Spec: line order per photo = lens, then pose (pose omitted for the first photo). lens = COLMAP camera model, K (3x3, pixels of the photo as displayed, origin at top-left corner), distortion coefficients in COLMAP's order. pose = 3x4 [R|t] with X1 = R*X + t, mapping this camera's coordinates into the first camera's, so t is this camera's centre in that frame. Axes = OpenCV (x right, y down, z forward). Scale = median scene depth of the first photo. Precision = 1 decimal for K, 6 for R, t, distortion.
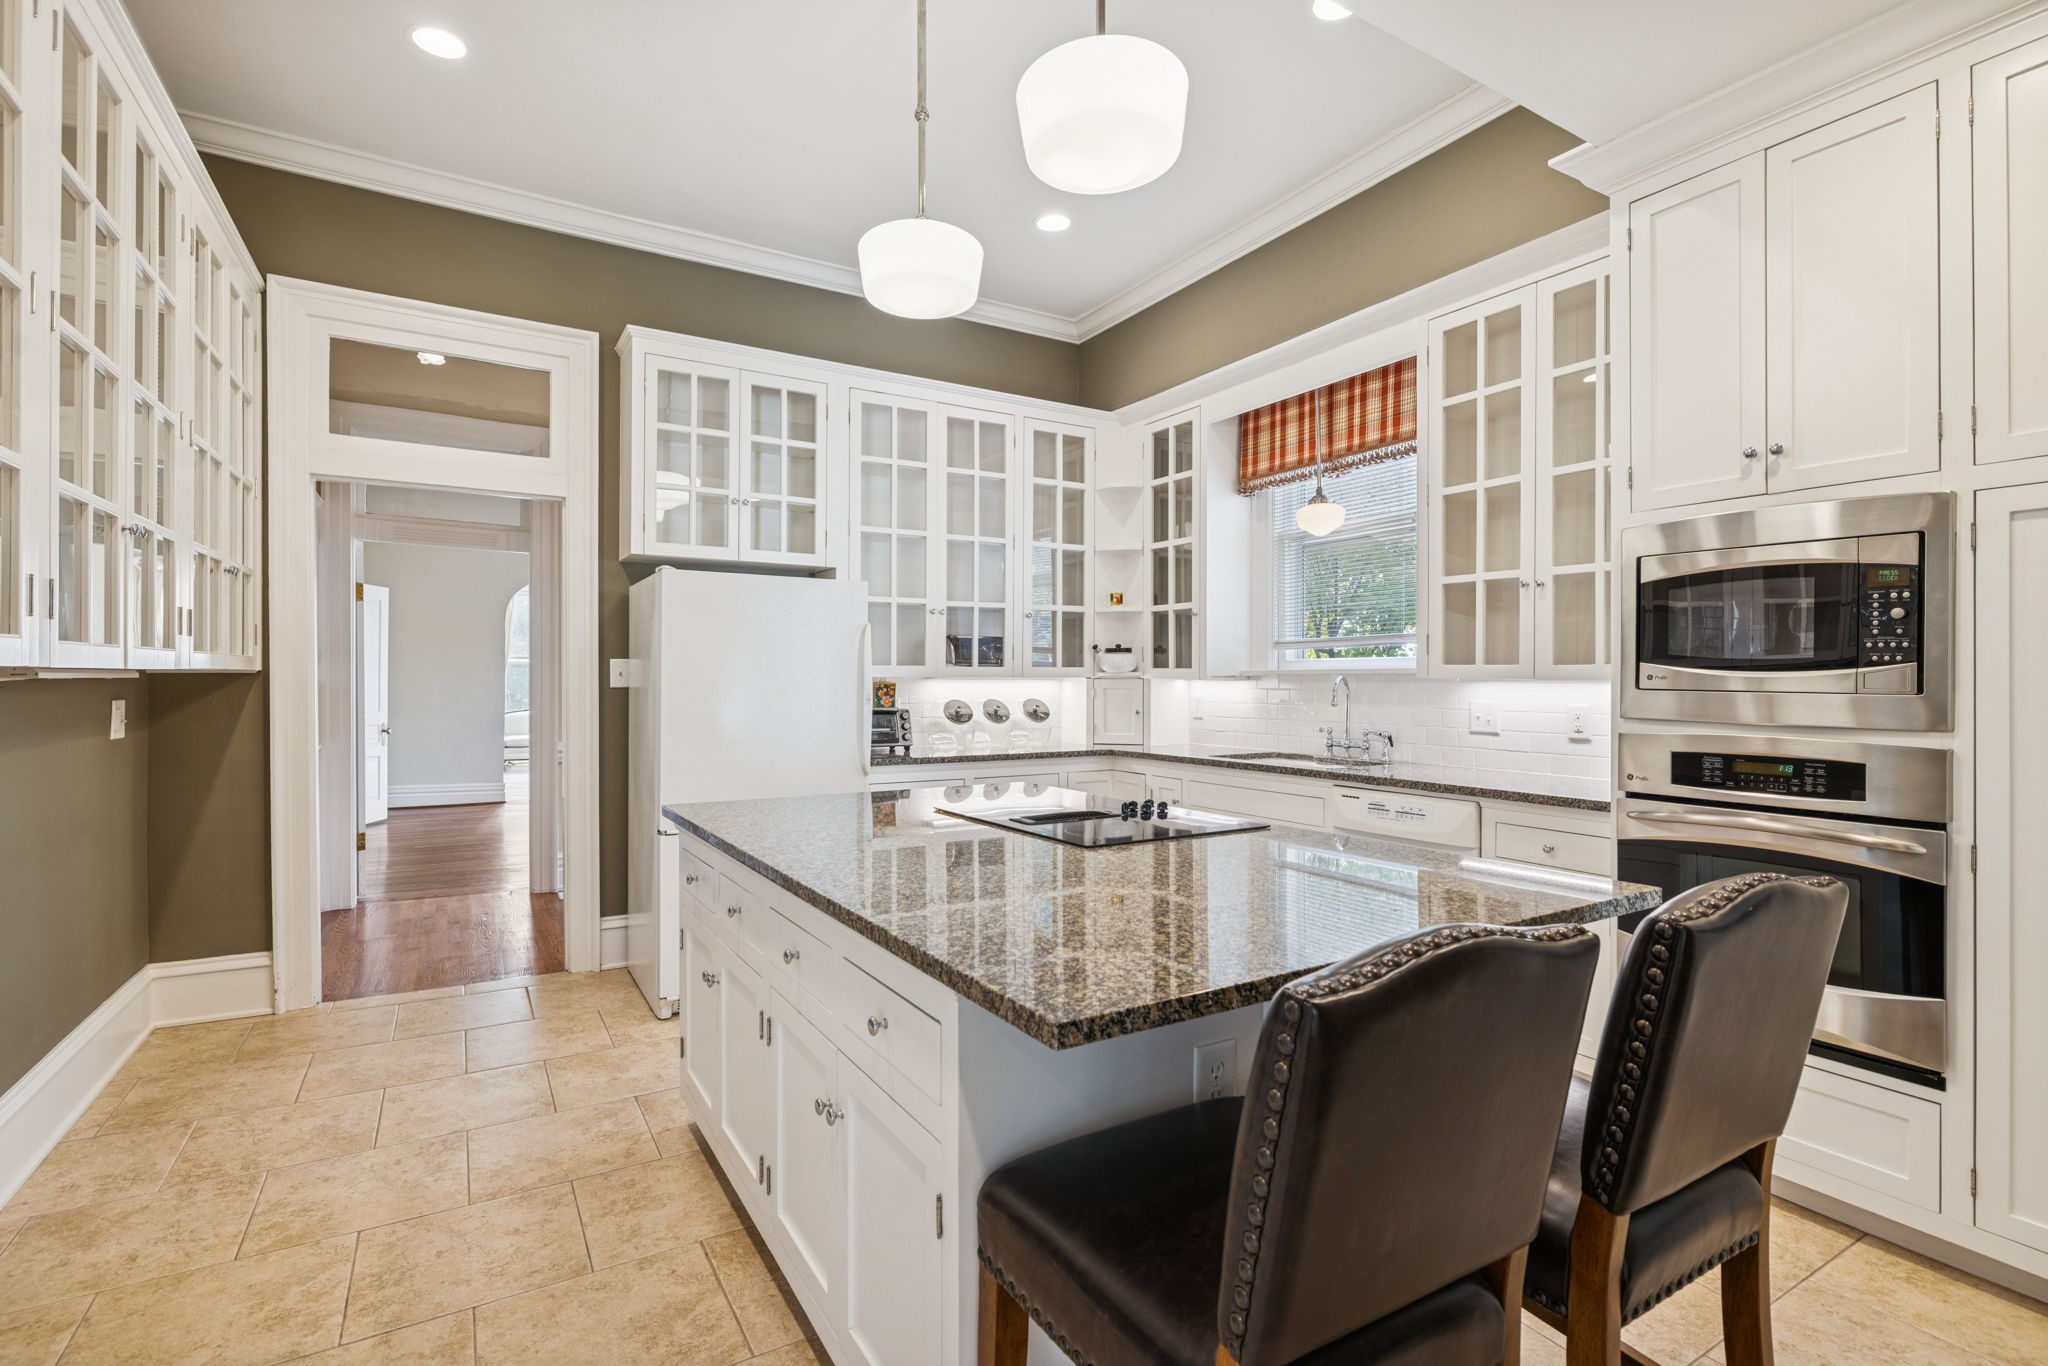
lens RADIAL K [[990.1, 0, 1005.2], [0, 990.1, 669.4], [0, 0, 1]] dist [-0.005514, 0.002105]
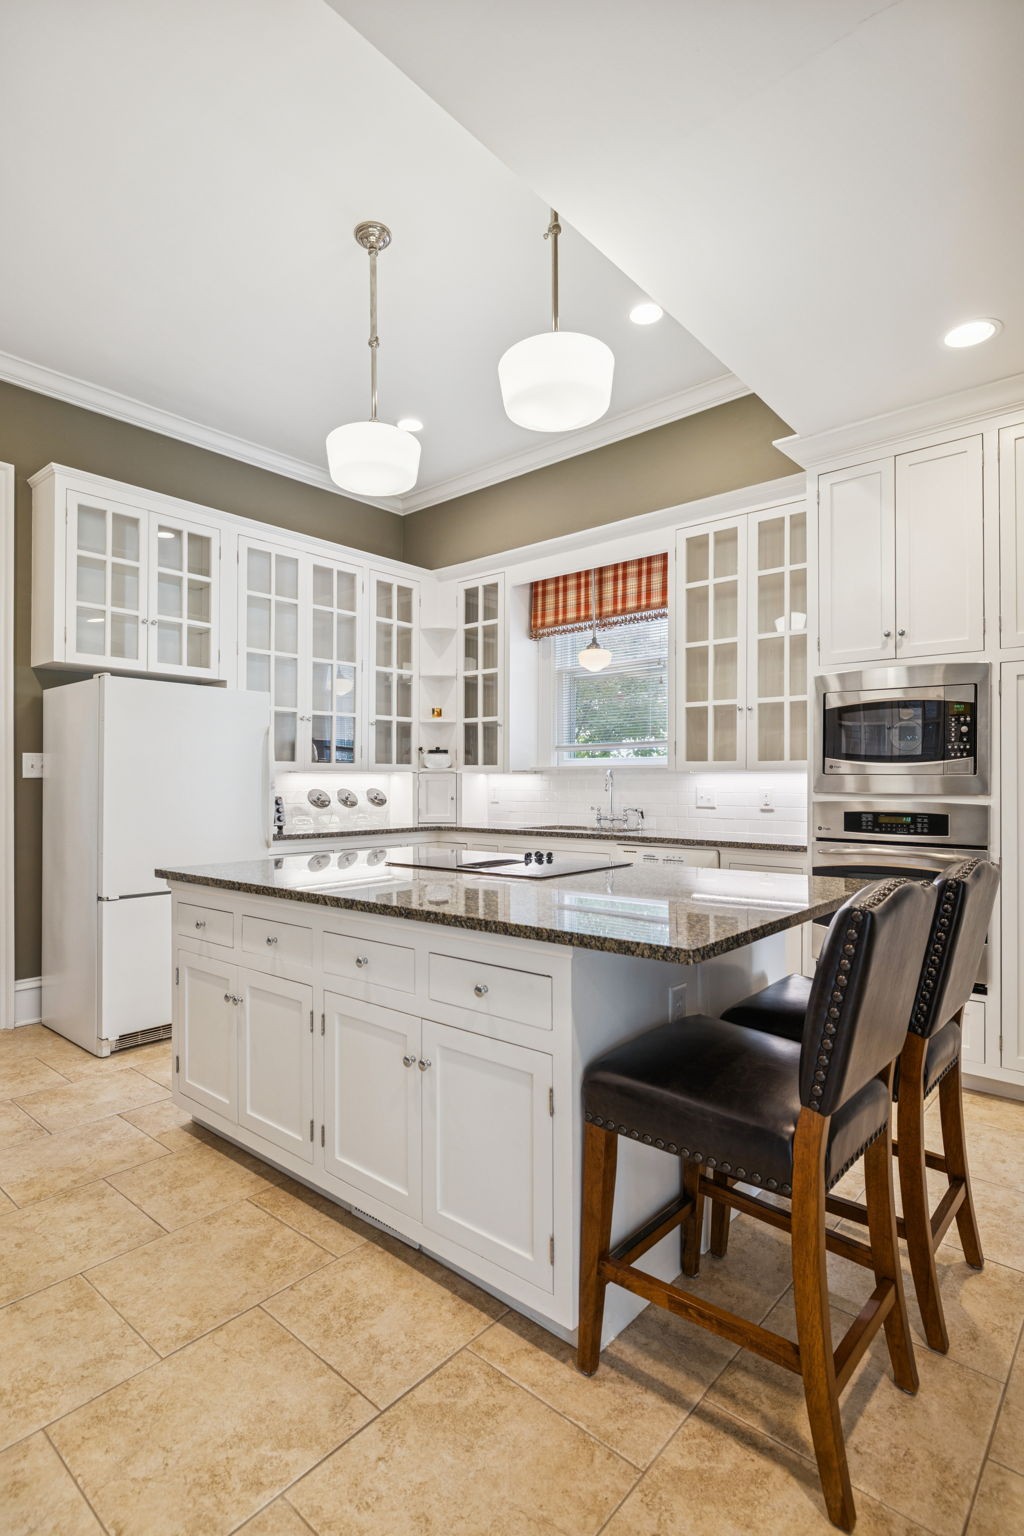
lens RADIAL K [[801.3, 0, 511.6], [0, 801.3, 771.0], [0, 0, 1]] dist [-0.001858, 0.000714]
pose [[0.947336, 0.003286, 0.320223, -0.161486], [-0.002173, 0.999990, -0.003833, 0.012445], [-0.320233, 0.002935, 0.947334, -0.051373]]
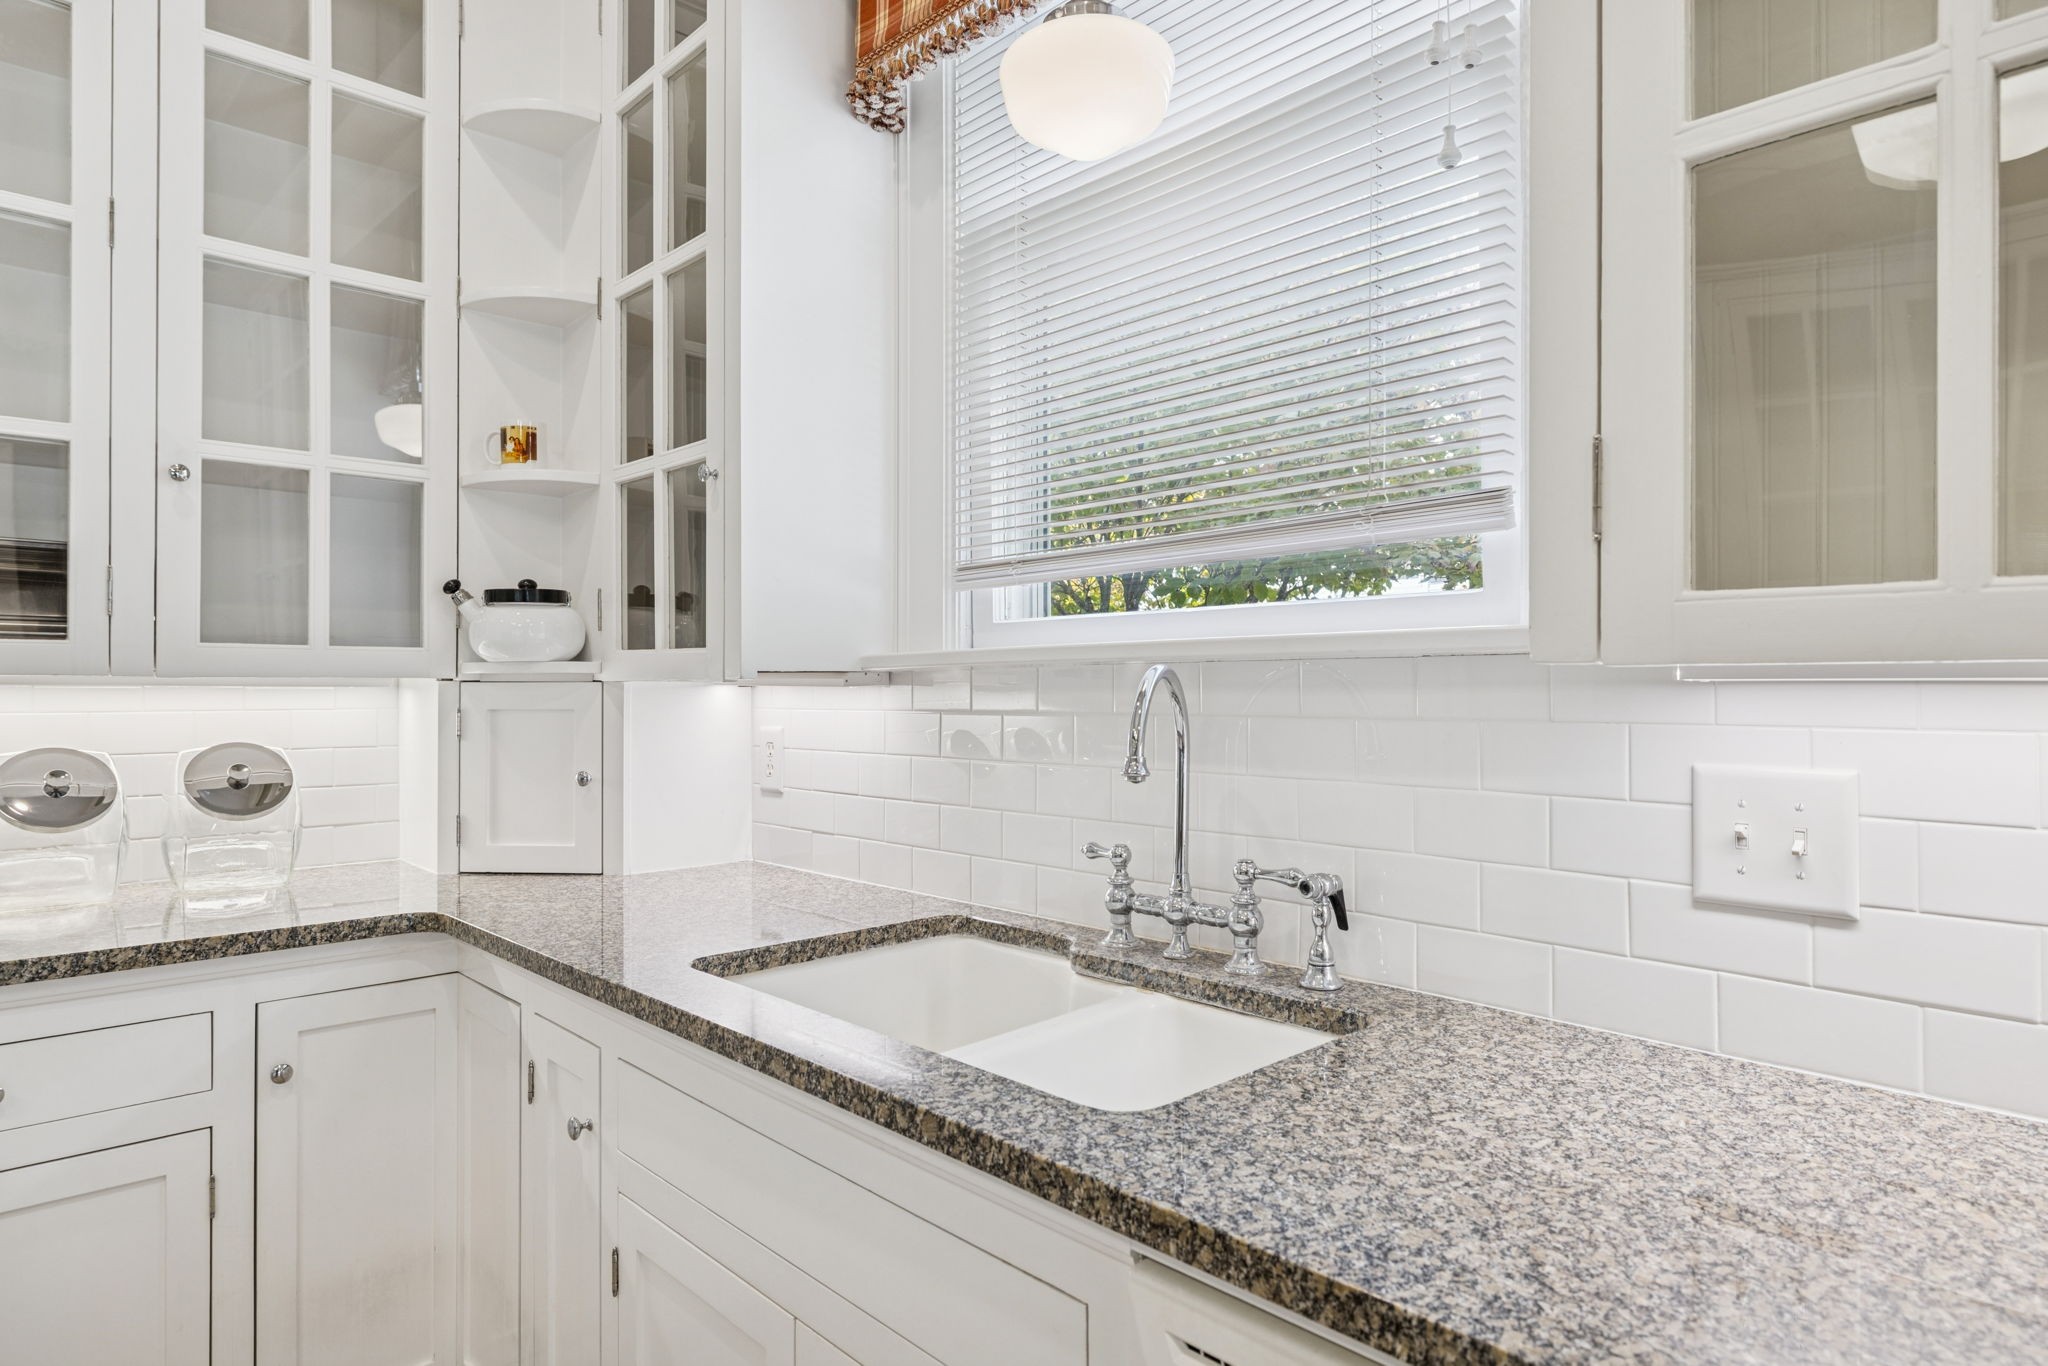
lens RADIAL K [[1193.5, 0, 1024.0], [0, 1193.5, 683.0], [0, 0, 1]] dist [-0.002984, 0.000909]
pose [[0.973145, -0.002376, 0.230180, 0.223333], [0.001106, 0.999983, 0.005645, 0.009828], [-0.230190, -0.005239, 0.973132, 0.674869]]
